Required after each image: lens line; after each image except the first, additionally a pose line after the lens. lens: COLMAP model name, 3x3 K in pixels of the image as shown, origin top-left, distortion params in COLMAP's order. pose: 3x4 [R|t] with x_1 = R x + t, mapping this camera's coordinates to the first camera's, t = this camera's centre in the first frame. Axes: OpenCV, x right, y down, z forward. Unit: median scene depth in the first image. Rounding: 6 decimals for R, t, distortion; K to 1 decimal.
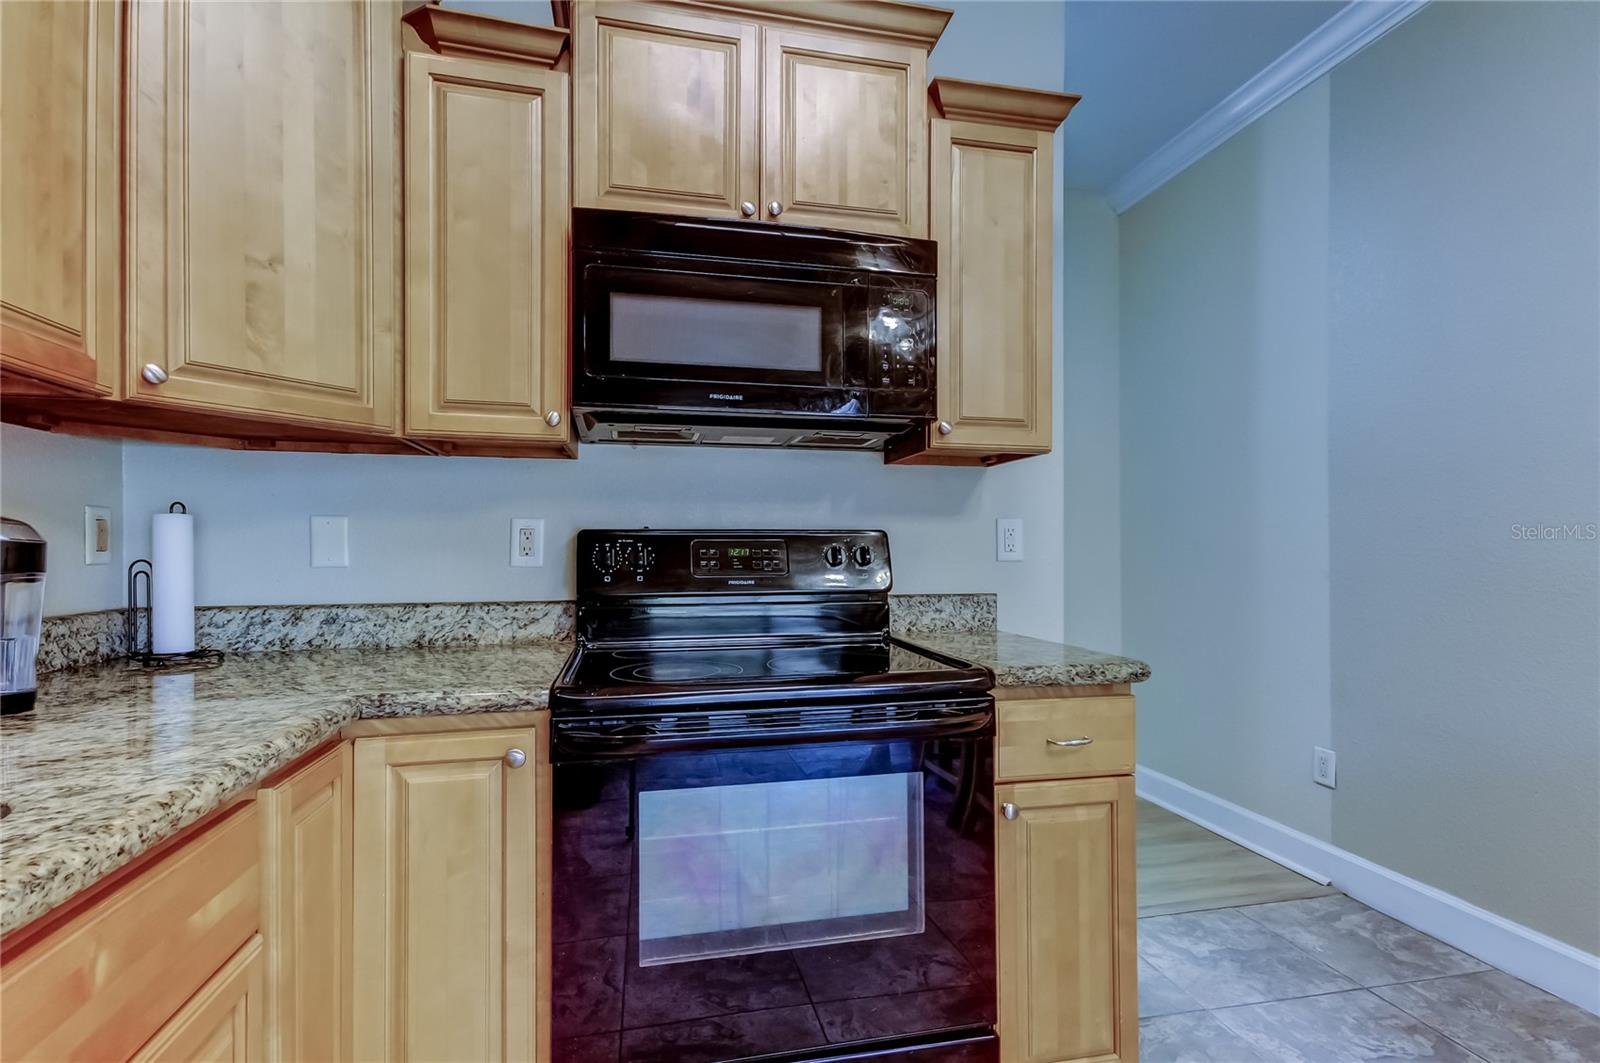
lens RADIAL K [[747.6, 0, 854.5], [0, 747.6, 545.9], [0, 0, 1]] dist [0.023653, -0.009933]
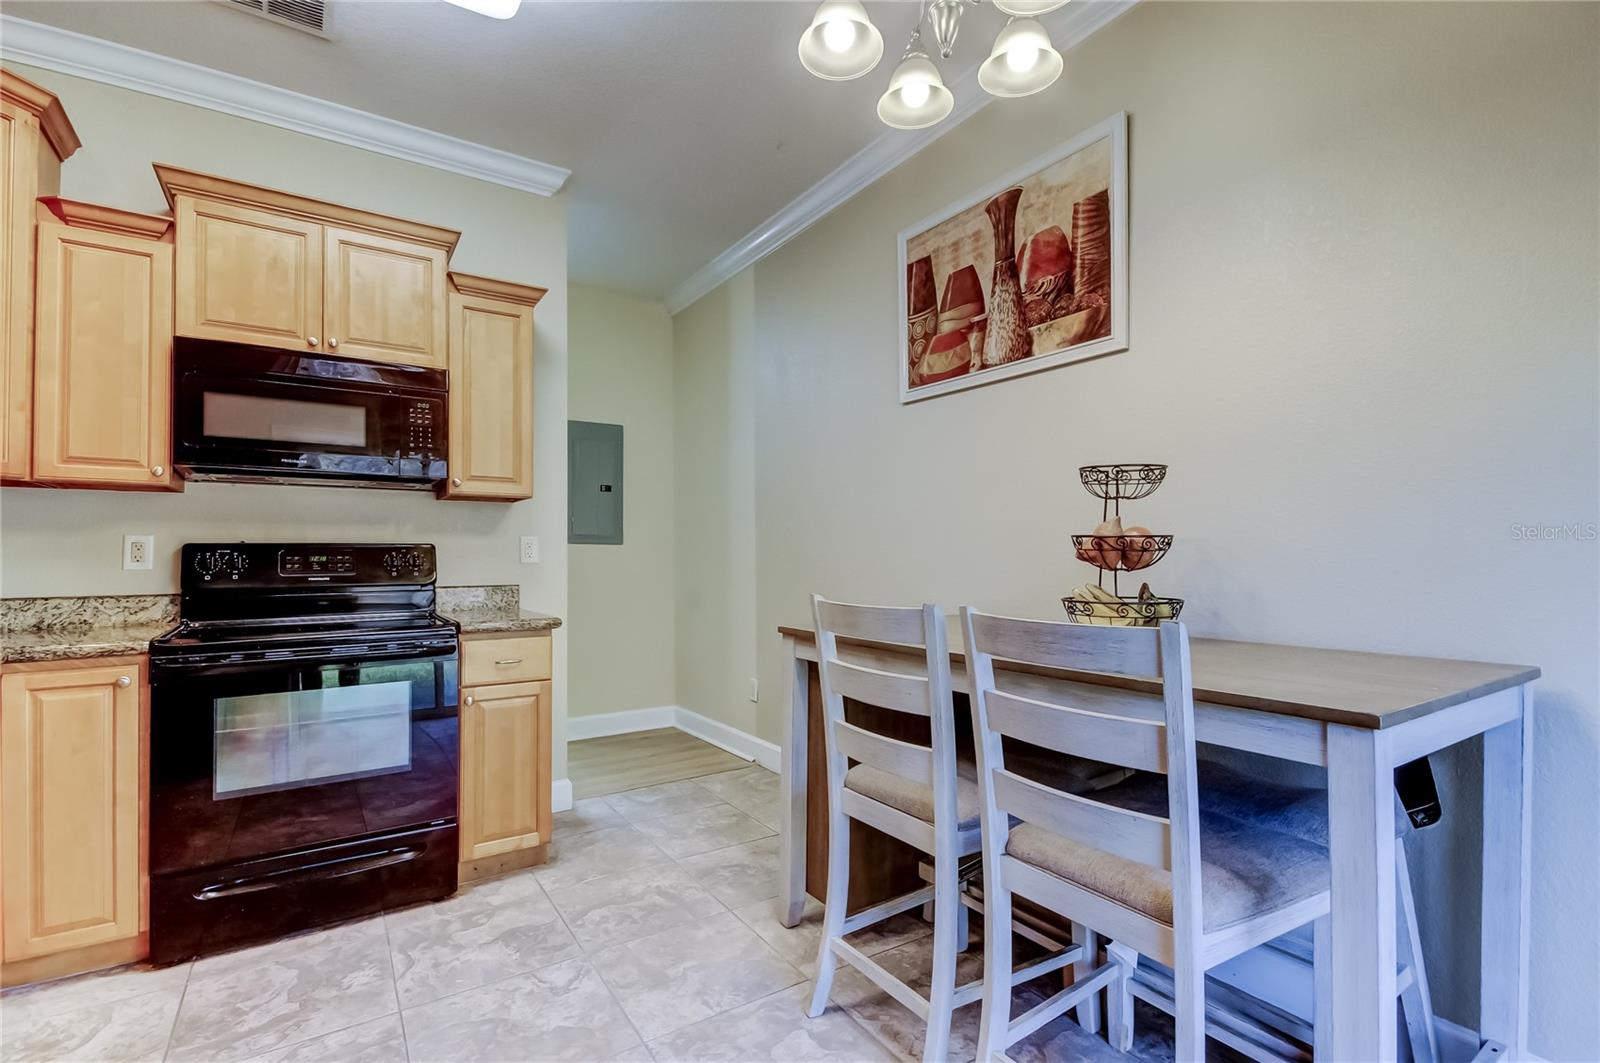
lens RADIAL K [[747.6, 0, 830.4], [0, 747.6, 545.0], [0, 0, 1]] dist [0.023653, -0.009933]
pose [[0.950585, 0.001730, 0.310459, 0.392396], [0.001173, 0.999957, -0.009163, -0.004311], [-0.310462, 0.009074, 0.950543, -0.824870]]
